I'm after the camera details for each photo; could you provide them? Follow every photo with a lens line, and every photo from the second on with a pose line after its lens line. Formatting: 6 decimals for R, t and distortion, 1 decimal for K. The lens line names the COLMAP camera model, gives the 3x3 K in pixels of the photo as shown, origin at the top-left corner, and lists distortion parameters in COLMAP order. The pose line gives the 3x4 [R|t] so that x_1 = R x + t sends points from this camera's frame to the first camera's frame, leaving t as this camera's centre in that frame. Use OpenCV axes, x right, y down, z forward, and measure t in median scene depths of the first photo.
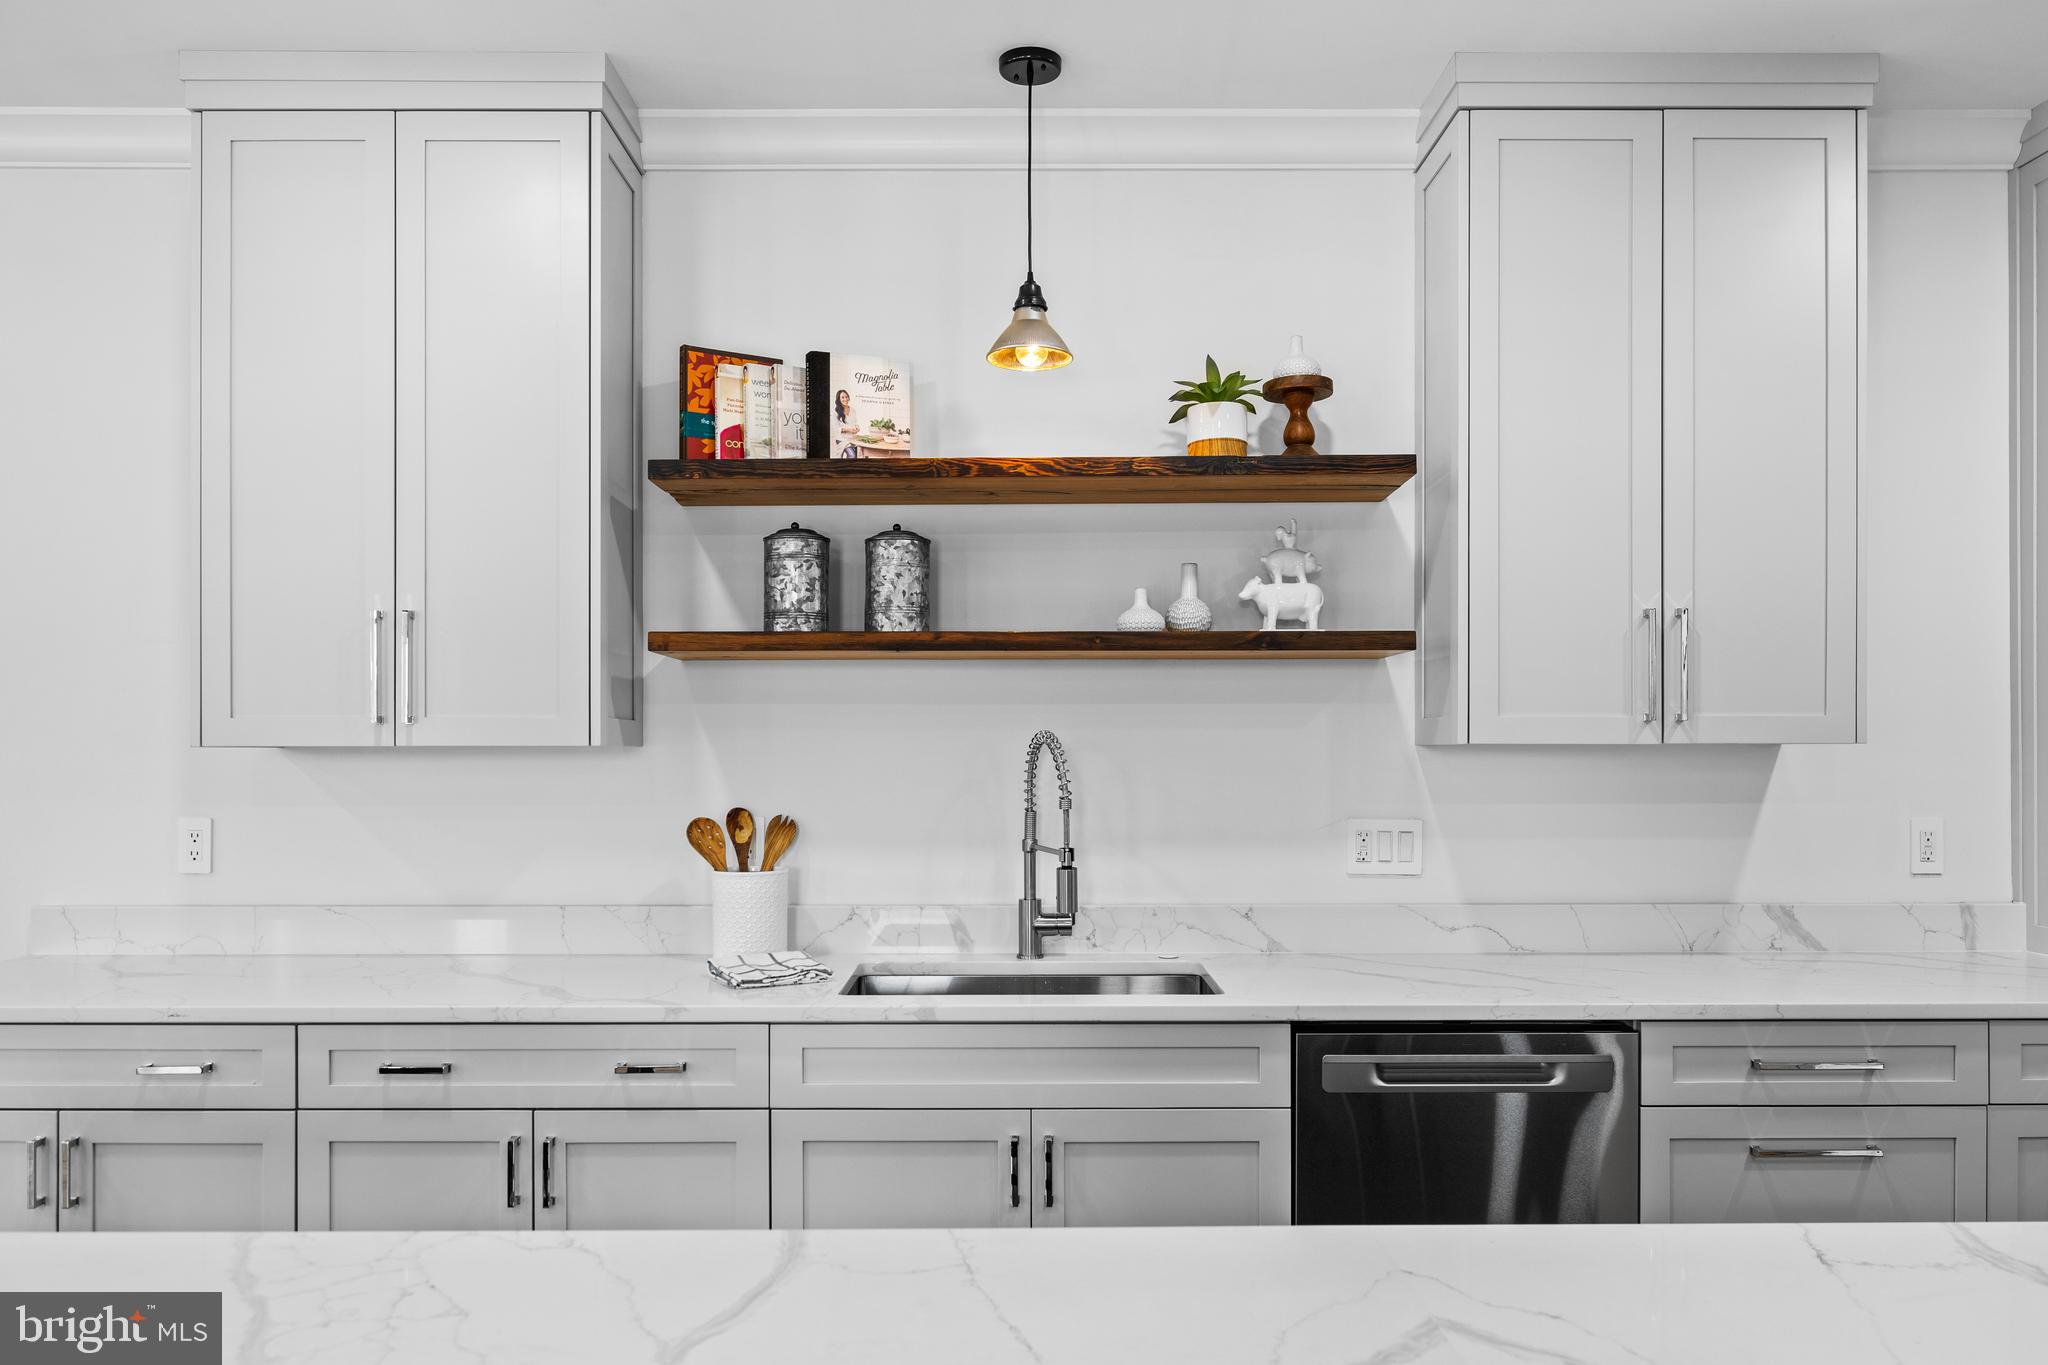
lens RADIAL K [[1479.1, 0, 1025.7], [0, 1479.1, 744.1], [0, 0, 1]] dist [-0.007887, 0.000358]
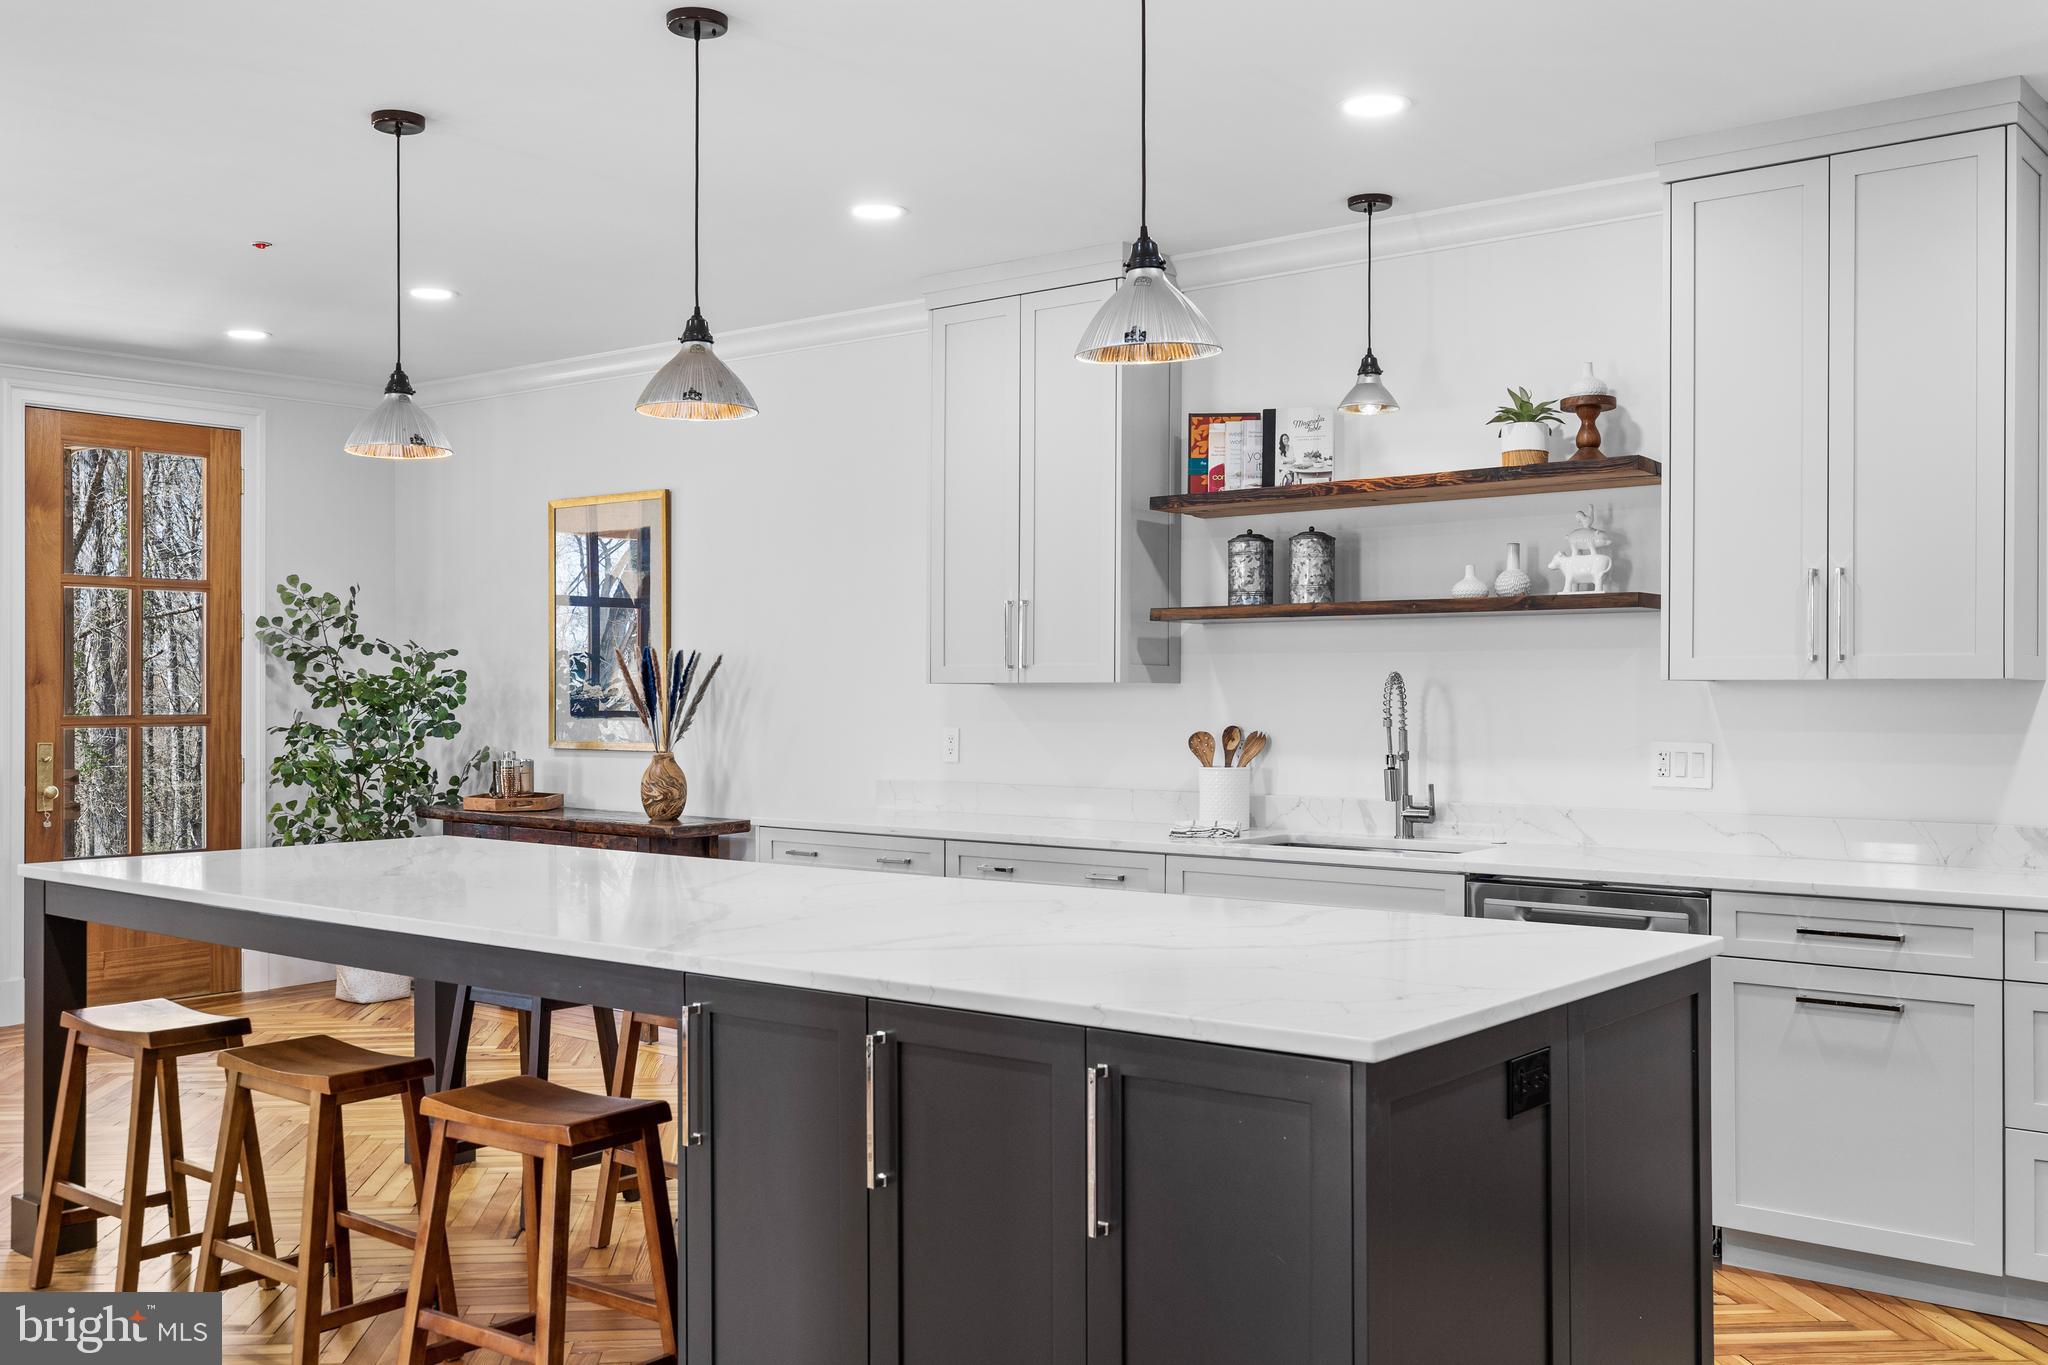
lens RADIAL K [[1882.8, 0, 1026.5], [0, 1882.8, 685.1], [0, 0, 1]] dist [-0.028862, 0.000000]
pose [[0.774149, -0.000392, -0.633003, 0.839779], [-0.003219, 0.999984, -0.004556, 0.012573], [0.632995, 0.005564, 0.774136, -0.568942]]
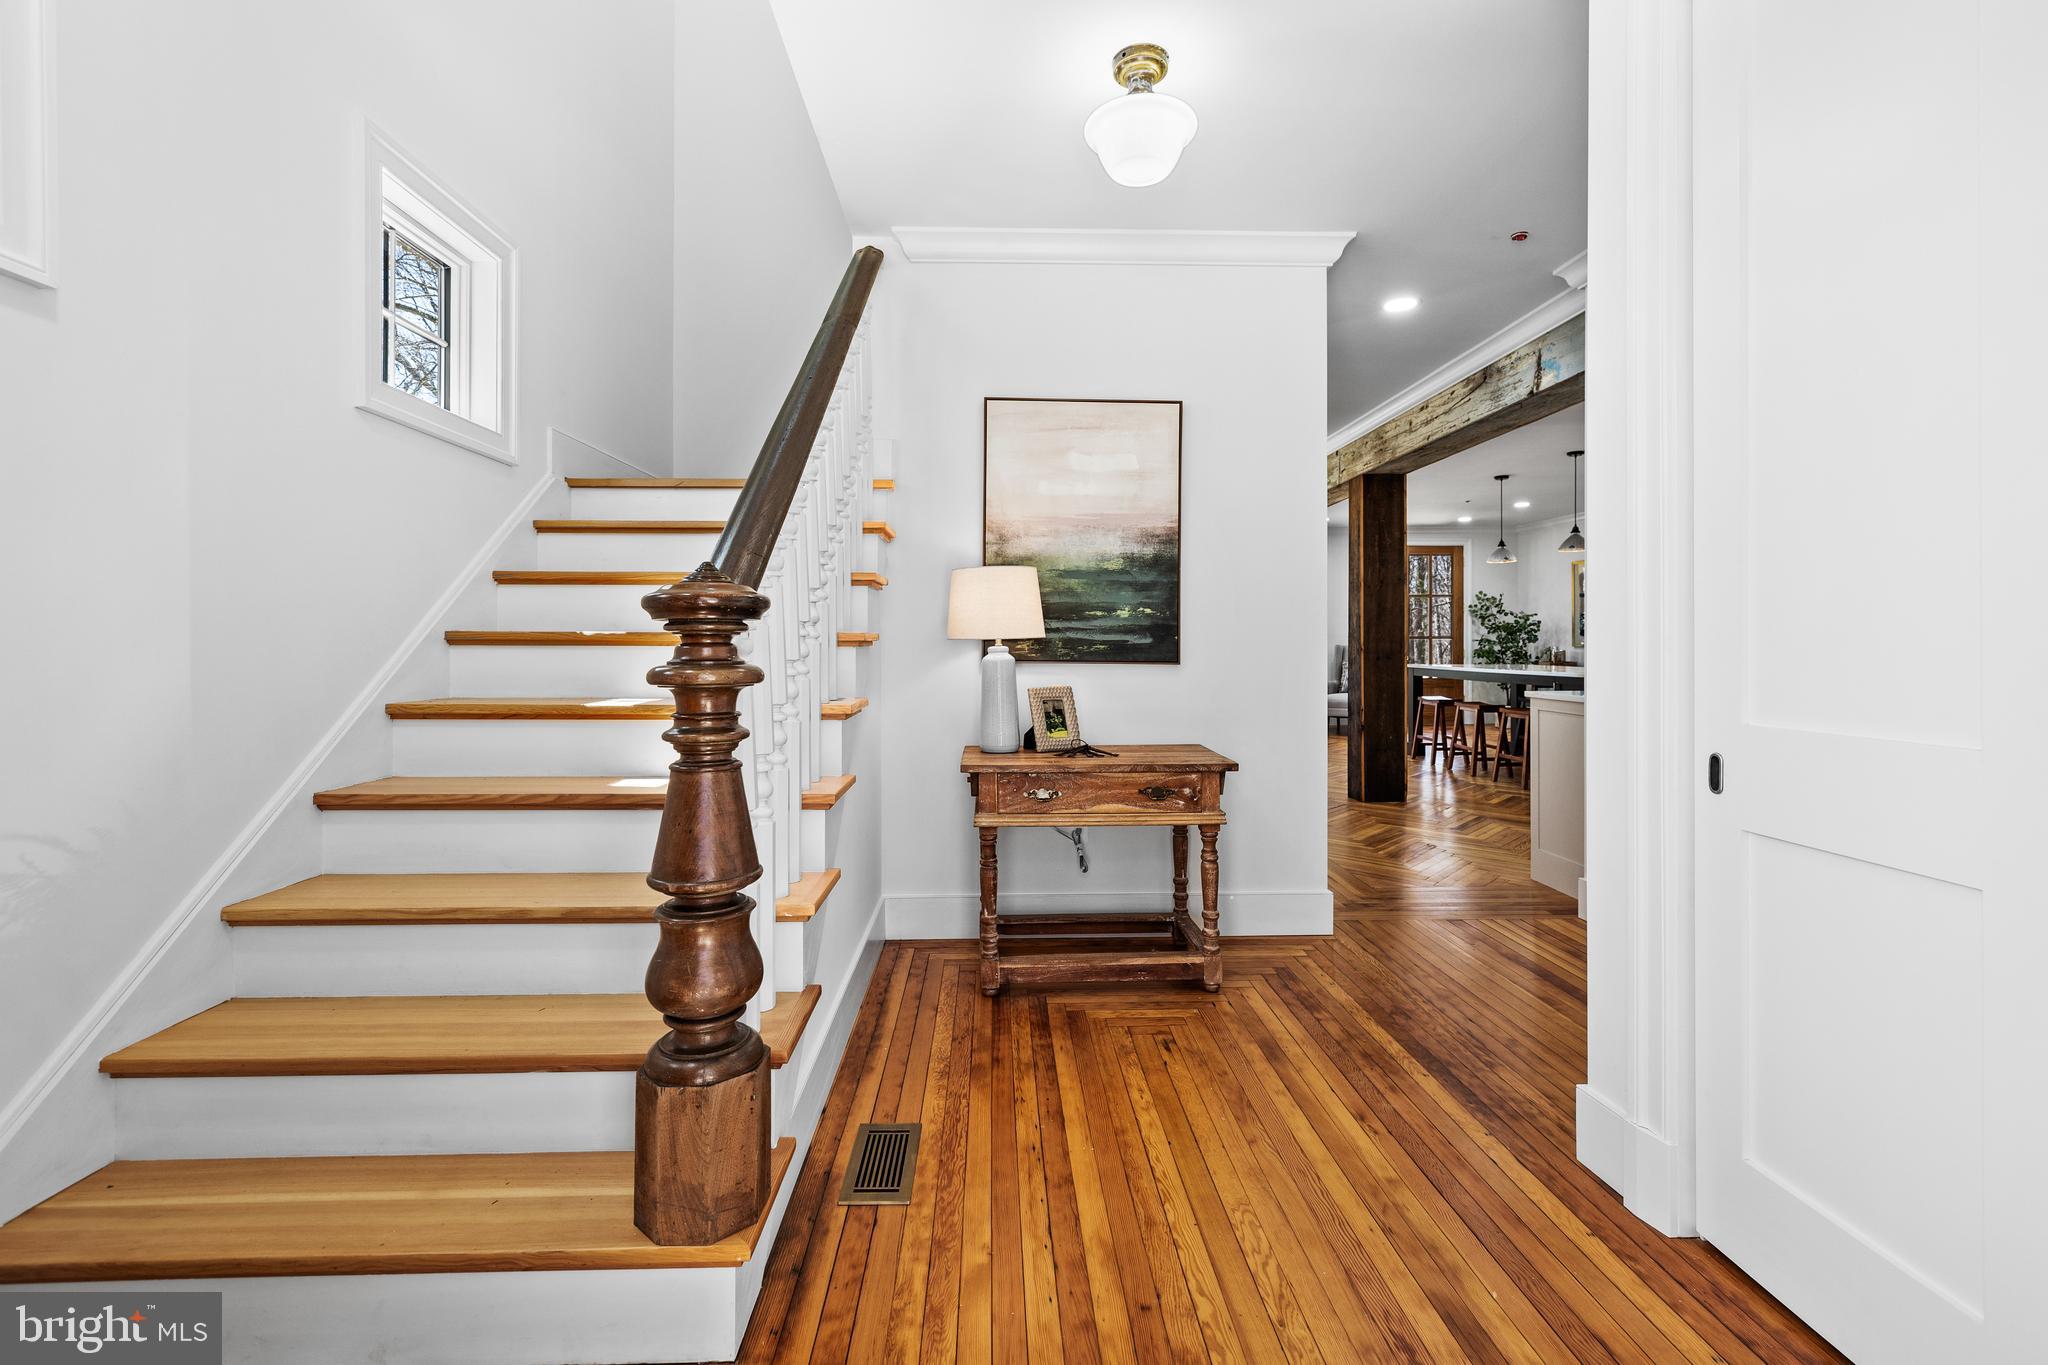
lens RADIAL K [[883.2, 0, 1022.2], [0, 883.2, 642.1], [0, 0, 1]] dist [-0.003917, 0.000320]
pose [[0.019587, 0.001150, -0.999807, 2.214068], [-0.005832, 0.999982, 0.001036, 0.081061], [0.999791, 0.005810, 0.019594, -1.273104]]
